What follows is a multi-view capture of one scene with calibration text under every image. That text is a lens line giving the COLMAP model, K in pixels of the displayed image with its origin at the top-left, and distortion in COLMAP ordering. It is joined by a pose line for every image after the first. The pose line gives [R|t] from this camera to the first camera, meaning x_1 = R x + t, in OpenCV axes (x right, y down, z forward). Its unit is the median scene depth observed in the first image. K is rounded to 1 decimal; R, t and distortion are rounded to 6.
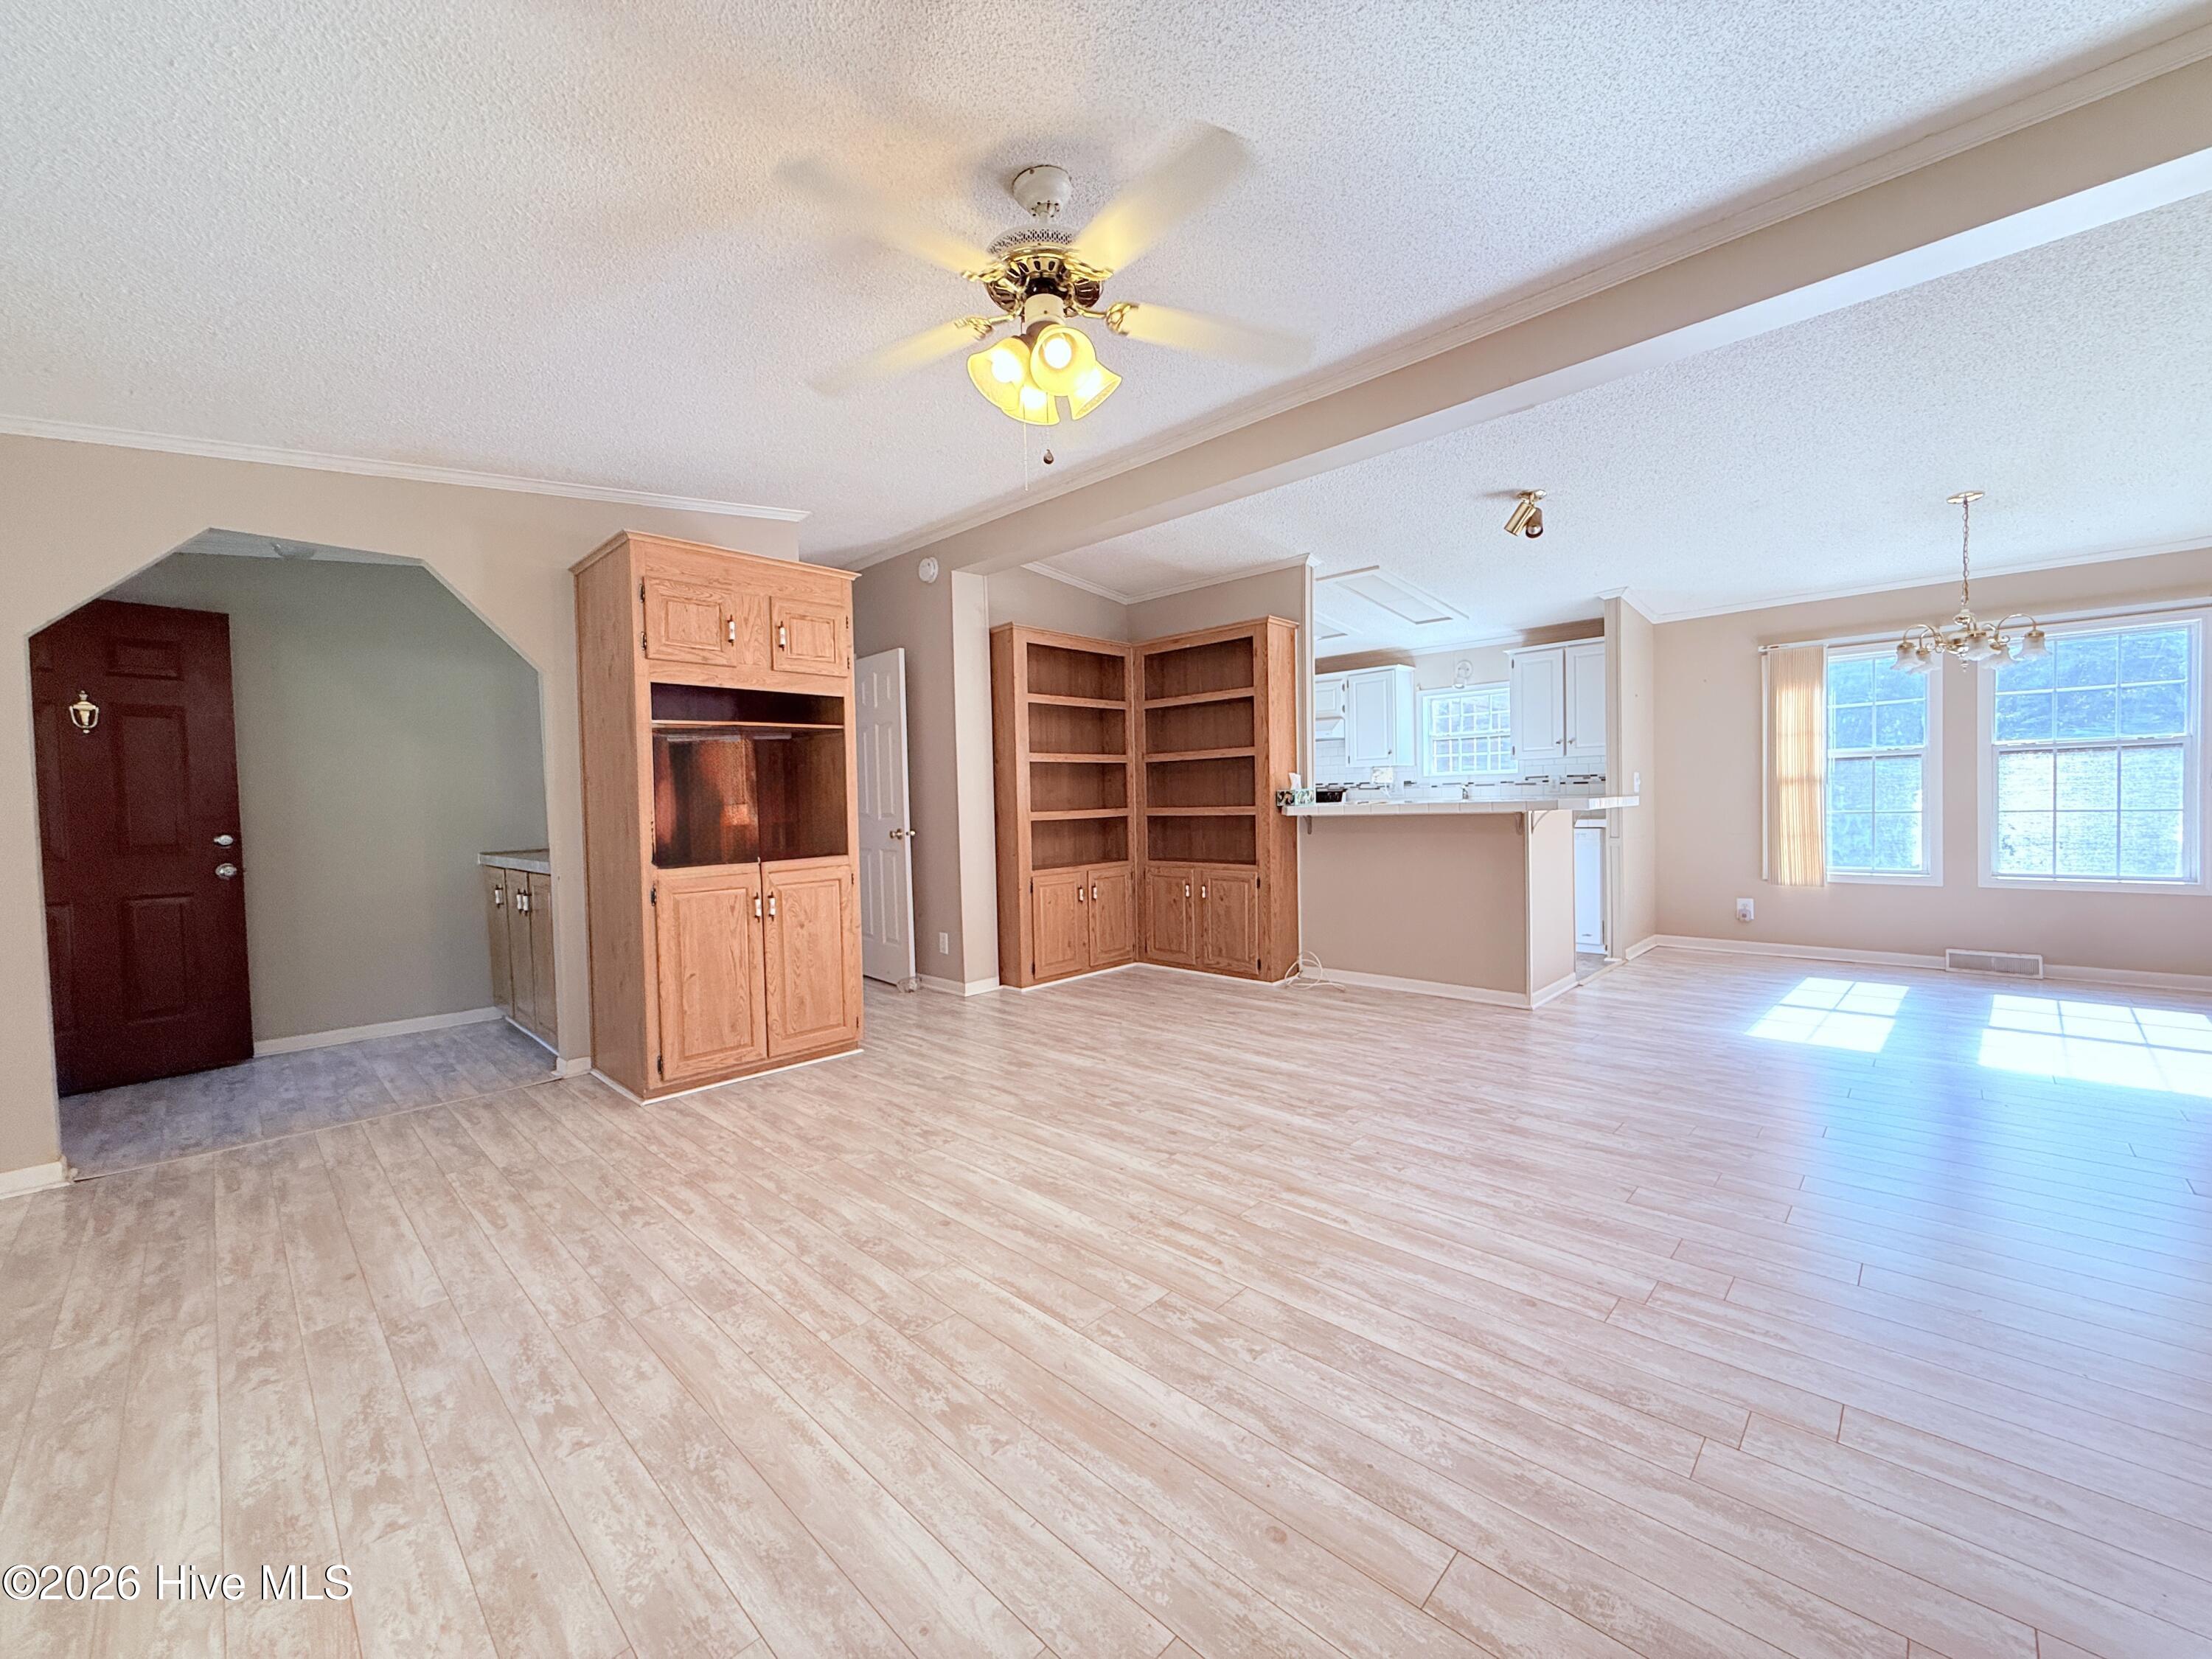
lens RADIAL K [[877.9, 0, 1100.1], [0, 877.9, 826.2], [0, 0, 1]] dist [0.001984, 0.000317]
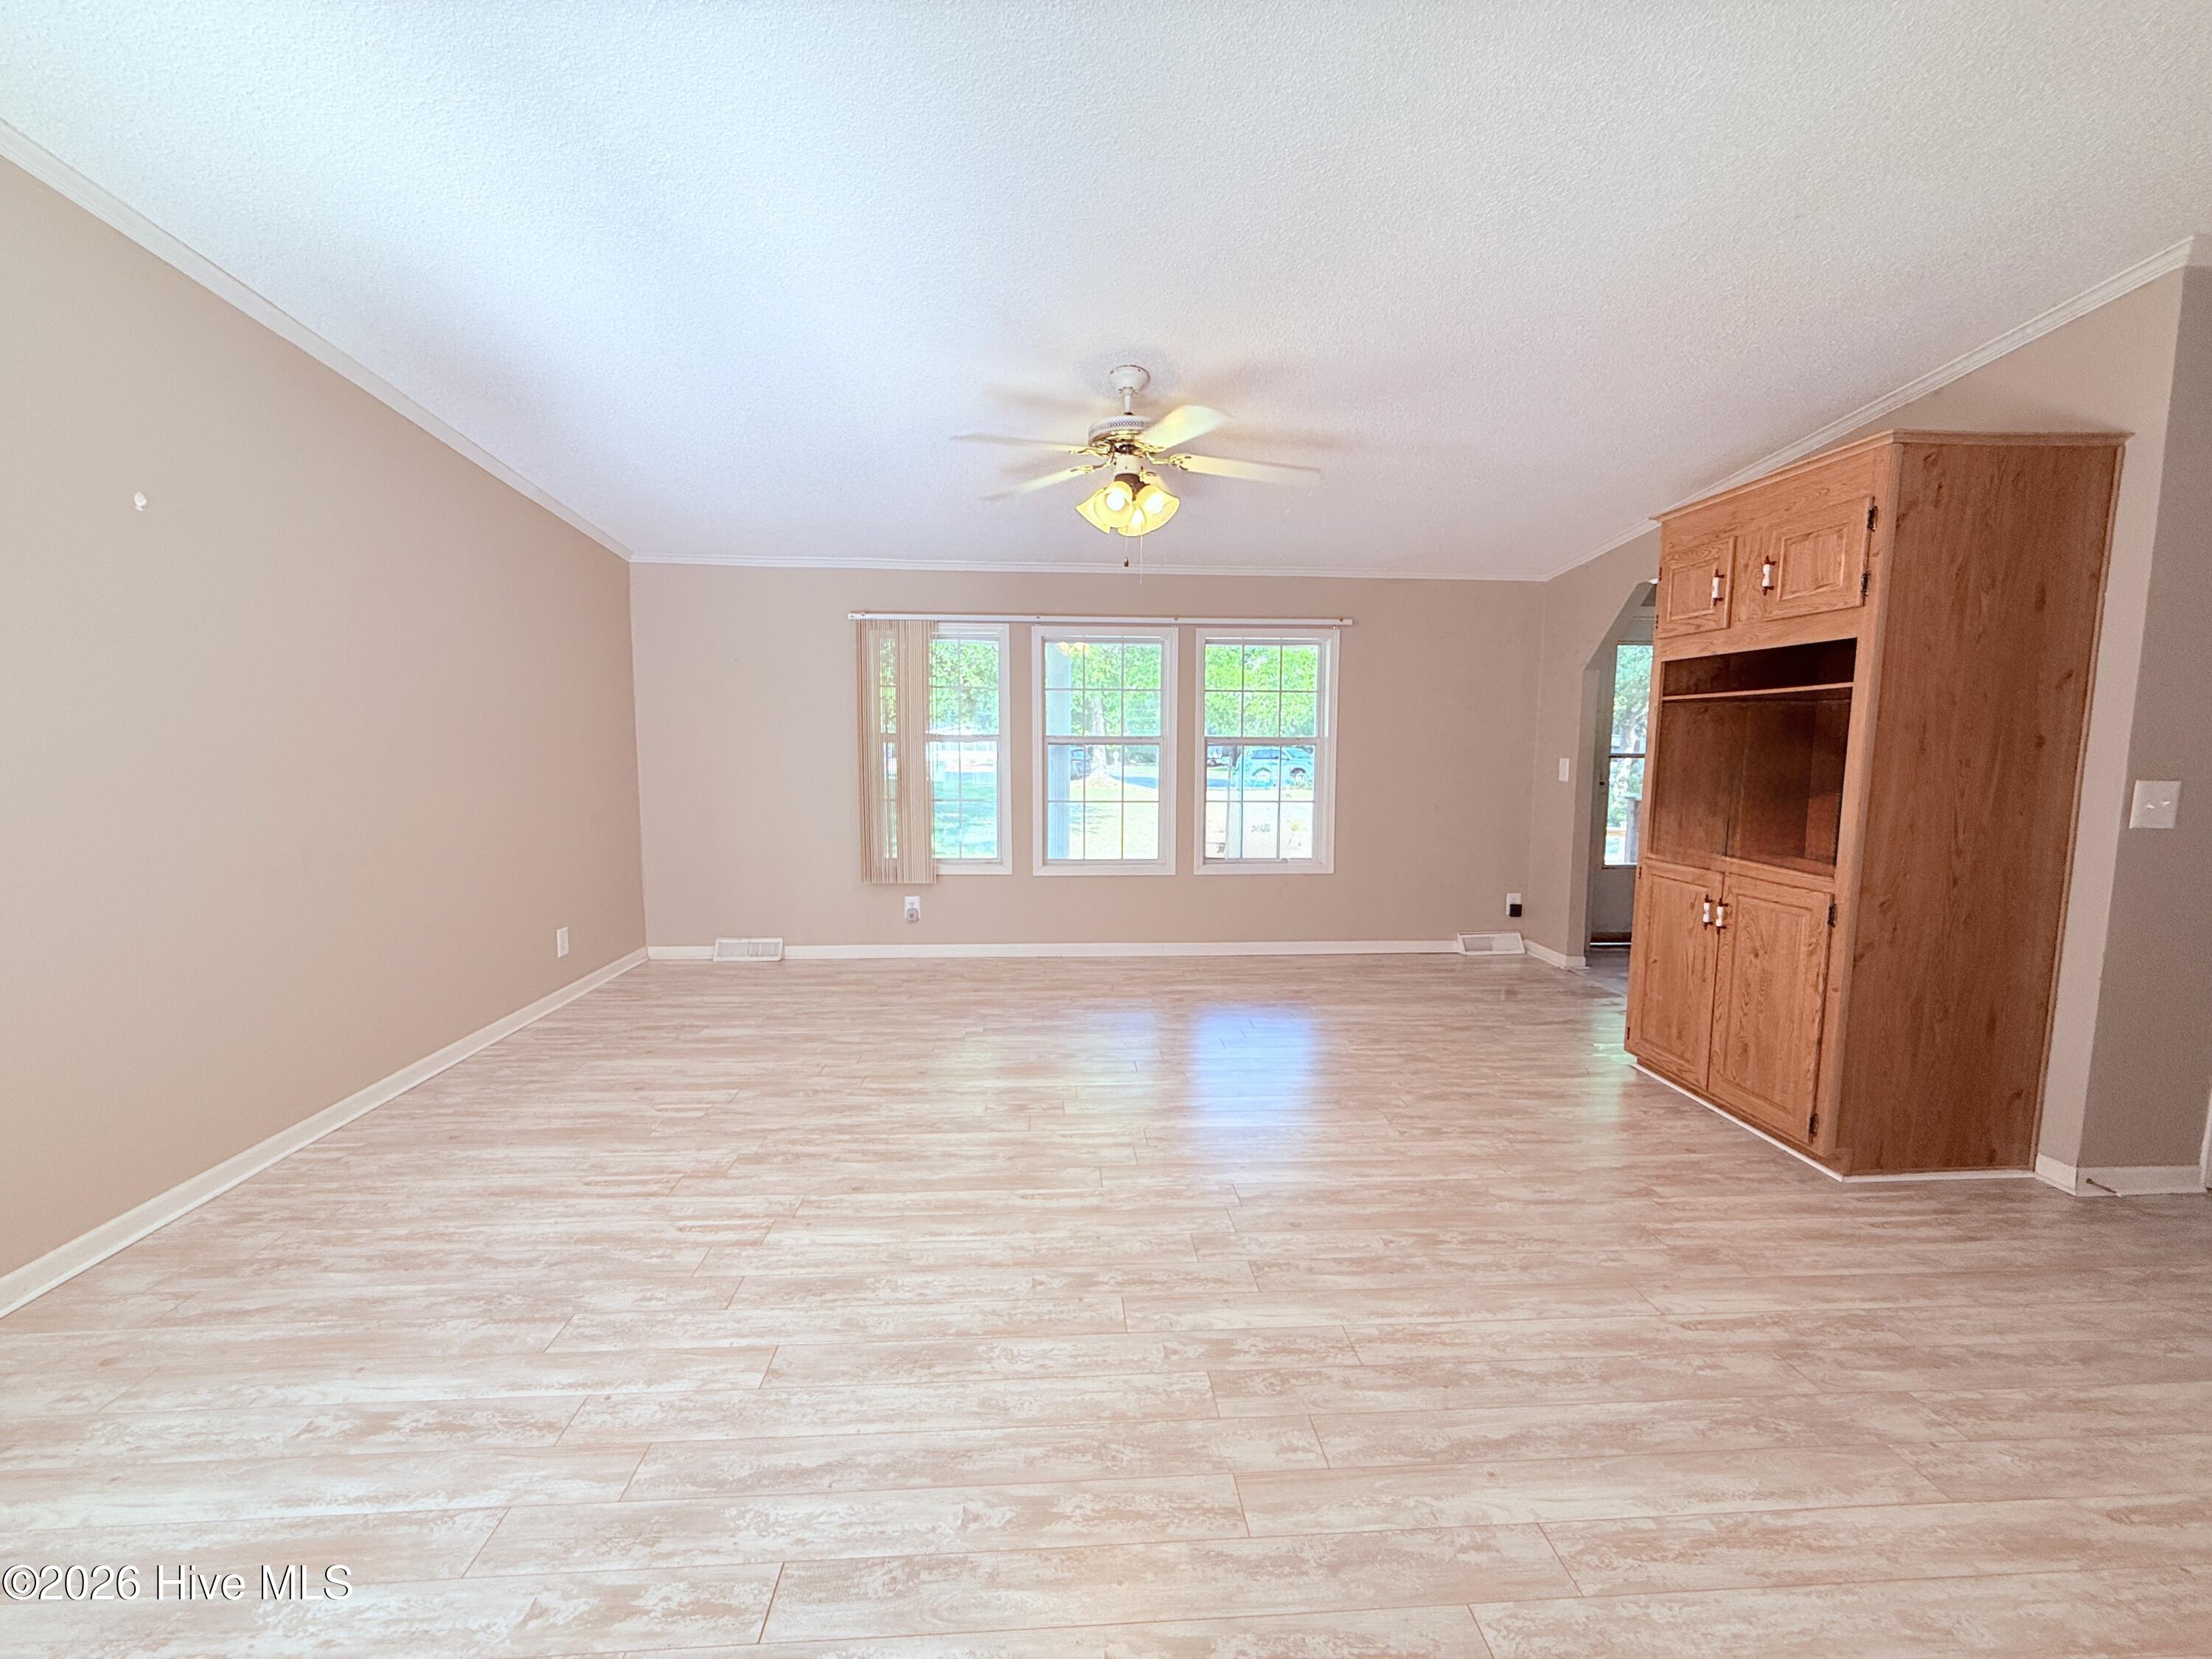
lens RADIAL K [[877.9, 0, 1102.1], [0, 877.9, 829.1], [0, 0, 1]] dist [0.001984, 0.000317]
pose [[-0.668289, 0.093687, -0.737979, 0.907548], [-0.012532, 0.990479, 0.137092, -0.140751], [0.743796, 0.100866, -0.660752, 1.627426]]
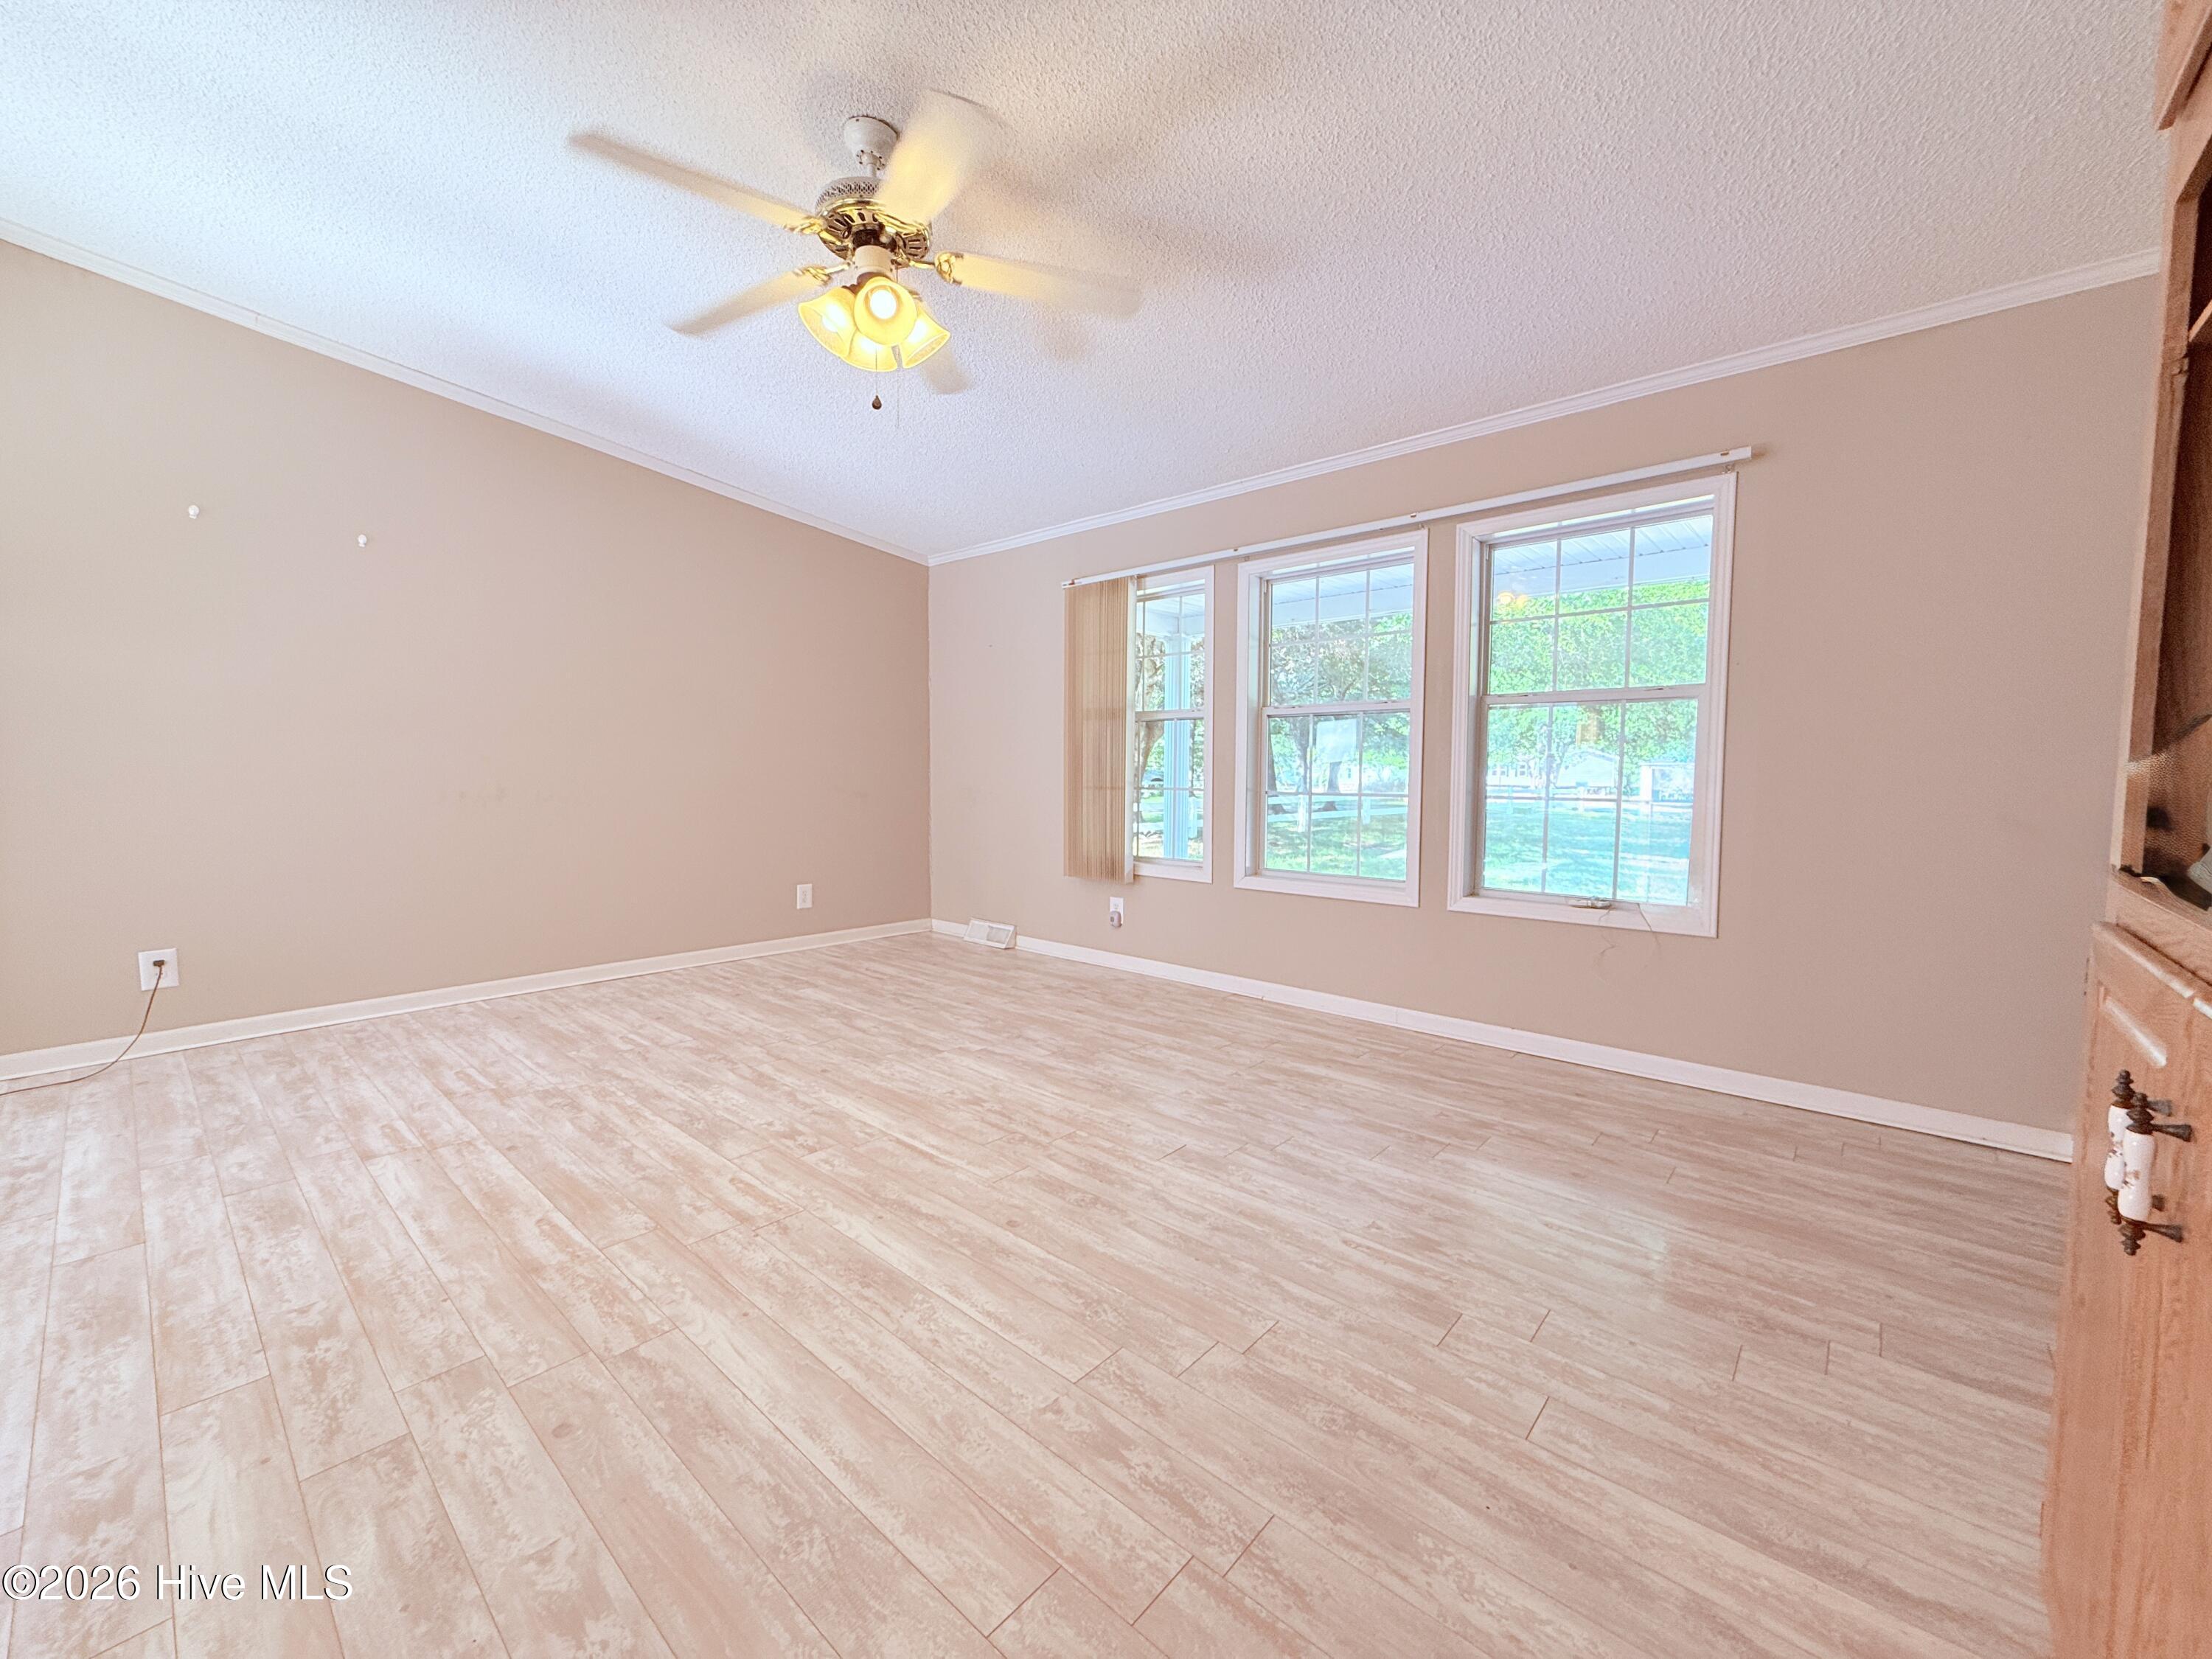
lens RADIAL K [[877.9, 0, 1098.7], [0, 877.9, 827.2], [0, 0, 1]] dist [0.001984, 0.000317]
pose [[-0.998814, 0.019510, -0.044614, -0.217738], [0.015284, 0.995534, 0.093158, -0.002969], [0.046232, 0.092365, -0.994651, 1.718730]]
